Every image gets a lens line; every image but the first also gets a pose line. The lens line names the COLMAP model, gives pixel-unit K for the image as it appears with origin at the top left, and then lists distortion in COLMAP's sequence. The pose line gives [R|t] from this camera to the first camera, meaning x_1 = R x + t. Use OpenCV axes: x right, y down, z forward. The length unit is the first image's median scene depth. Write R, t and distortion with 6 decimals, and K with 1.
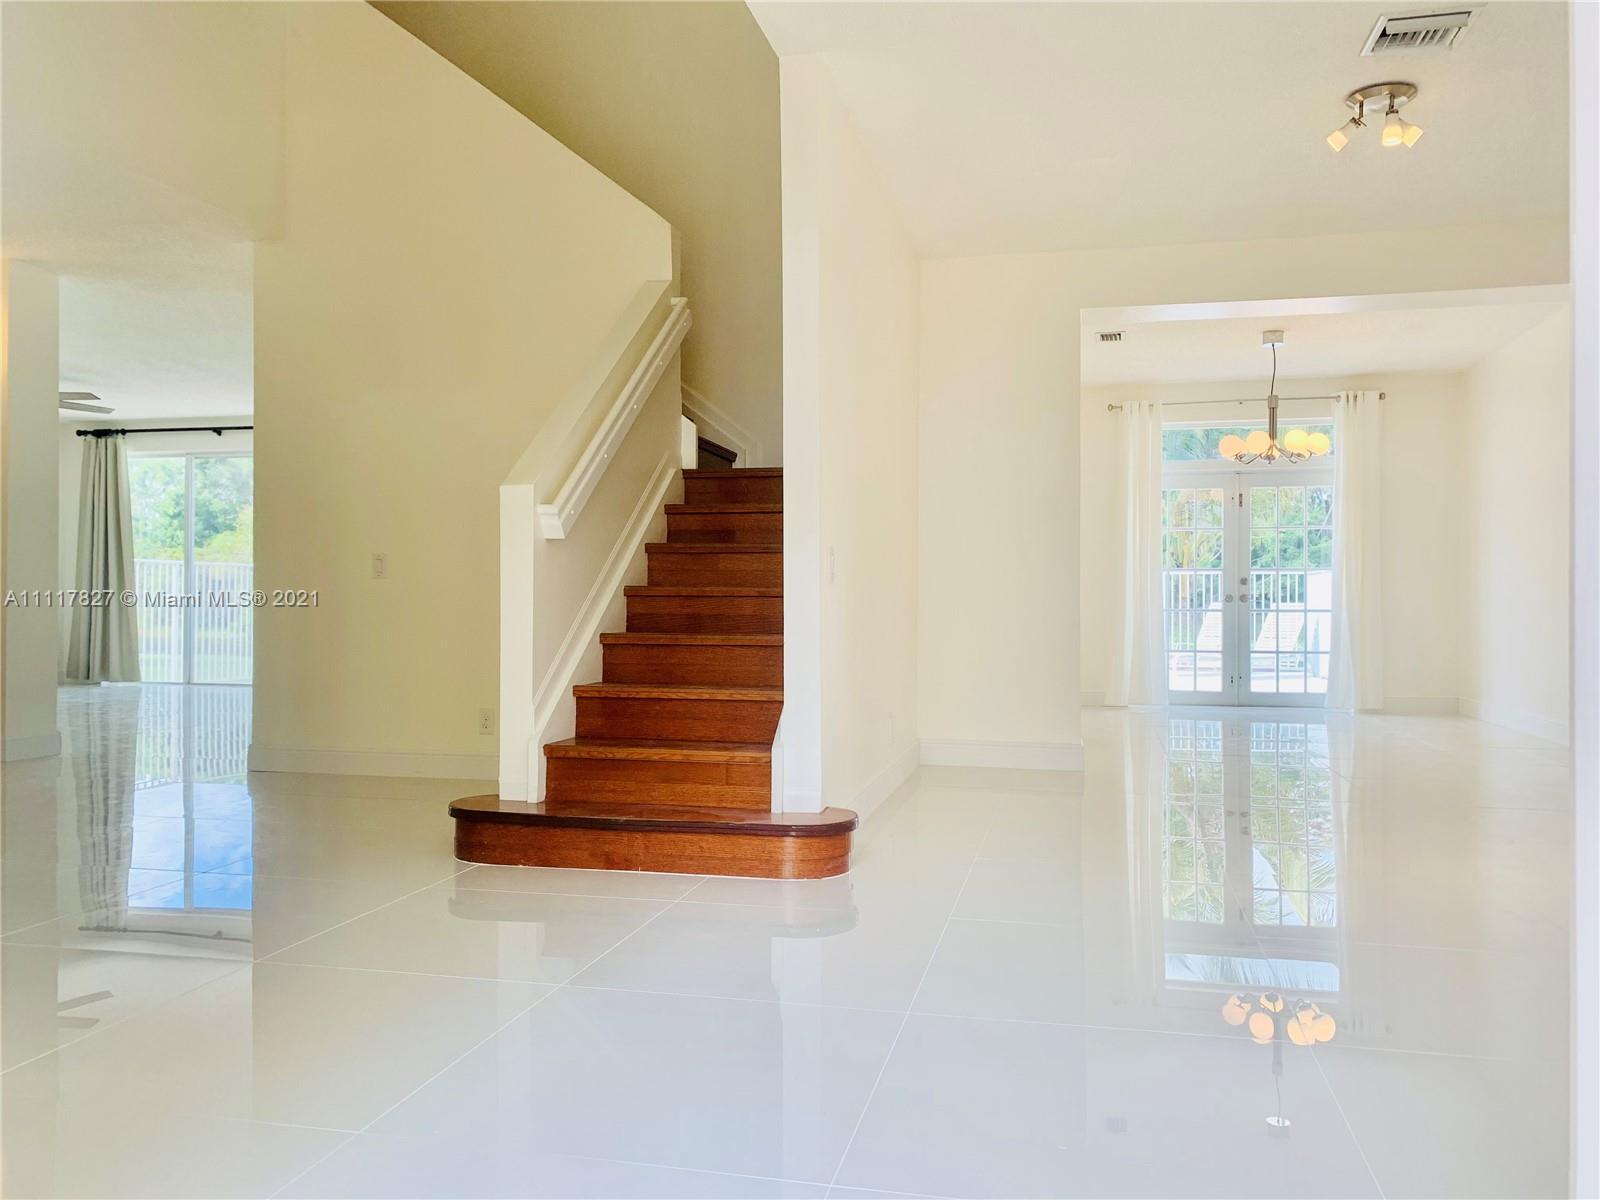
lens RADIAL K [[1215.4, 0, 802.0], [0, 1215.4, 611.0], [0, 0, 1]] dist [-0.005856, -0.000497]
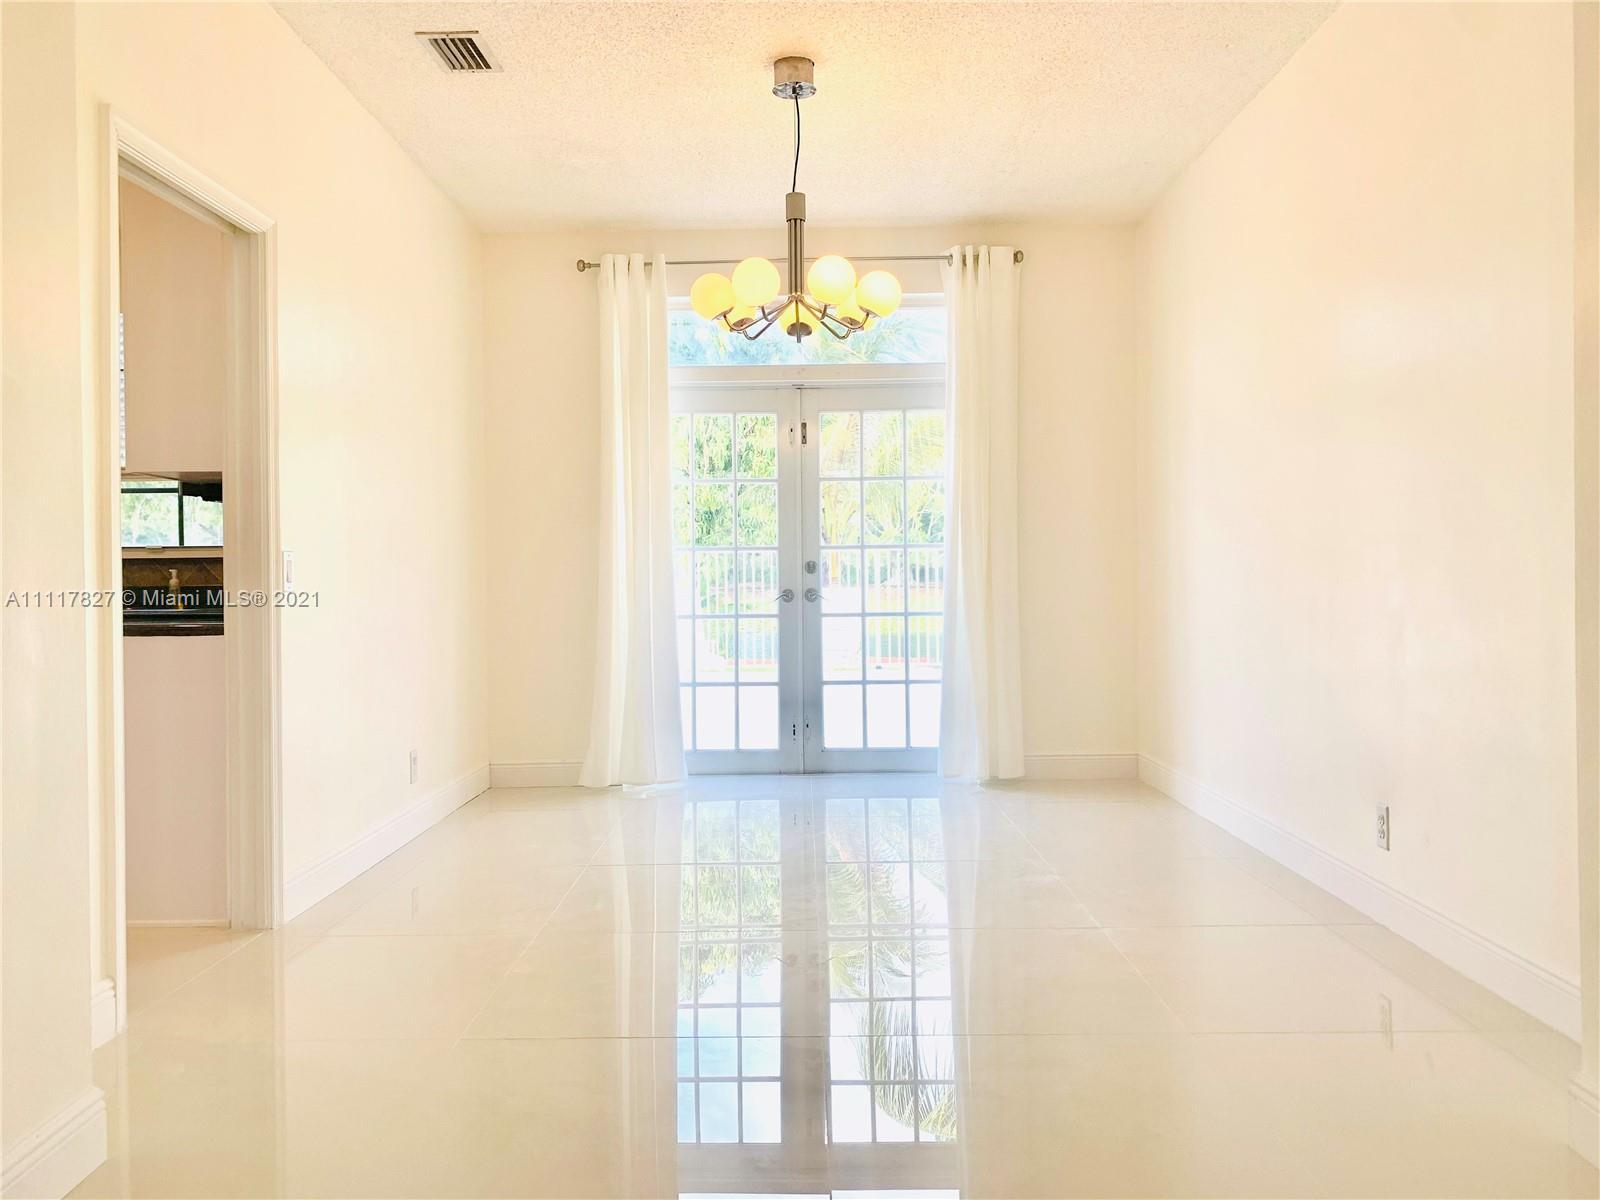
lens RADIAL K [[1215.4, 0, 799.6], [0, 1215.4, 590.7], [0, 0, 1]] dist [-0.005856, -0.000497]
pose [[0.967377, -0.013643, 0.252973, 0.207620], [0.009282, 0.999787, 0.018426, -0.024434], [-0.253170, -0.015477, 0.967298, 0.420266]]
